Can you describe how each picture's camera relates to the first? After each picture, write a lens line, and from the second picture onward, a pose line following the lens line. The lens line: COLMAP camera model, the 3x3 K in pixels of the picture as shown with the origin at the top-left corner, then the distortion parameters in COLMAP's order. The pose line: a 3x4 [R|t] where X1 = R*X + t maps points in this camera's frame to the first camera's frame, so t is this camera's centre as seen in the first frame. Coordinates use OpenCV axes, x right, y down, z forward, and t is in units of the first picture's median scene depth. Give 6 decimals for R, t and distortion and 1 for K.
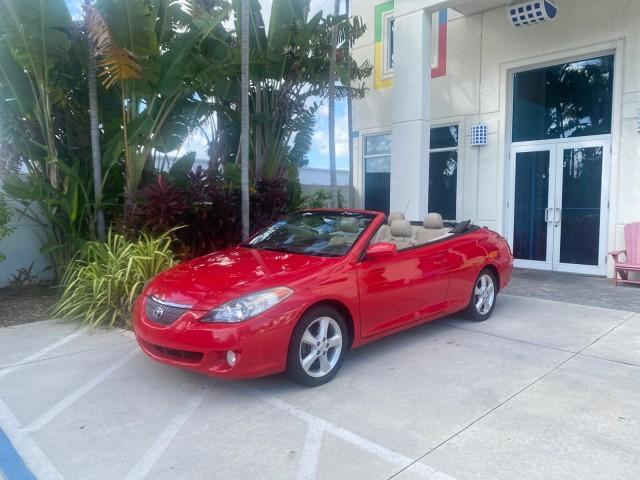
lens RADIAL K [[499.9, 0, 318.6], [0, 499.9, 240.6], [0, 0, 1]] dist [0.009882, -0.003201]
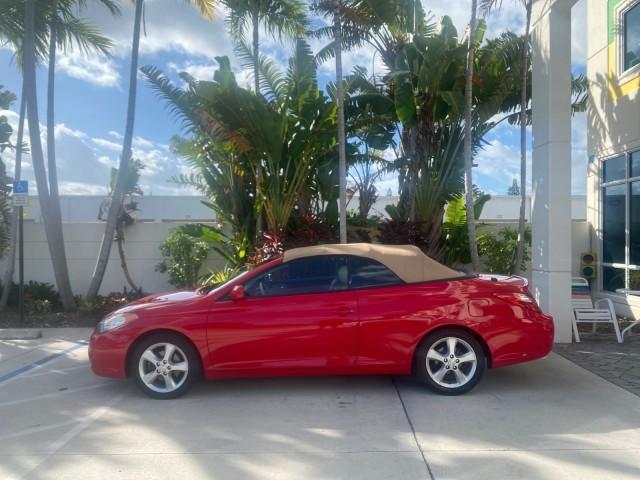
lens RADIAL K [[496.1, 0, 317.6], [0, 496.1, 236.8], [0, 0, 1]] dist [0.027624, -0.002862]
pose [[0.691975, -0.003063, -0.721915, 0.555528], [-0.054338, 0.996933, -0.056314, -0.026850], [0.719873, 0.078195, 0.689687, 0.203605]]
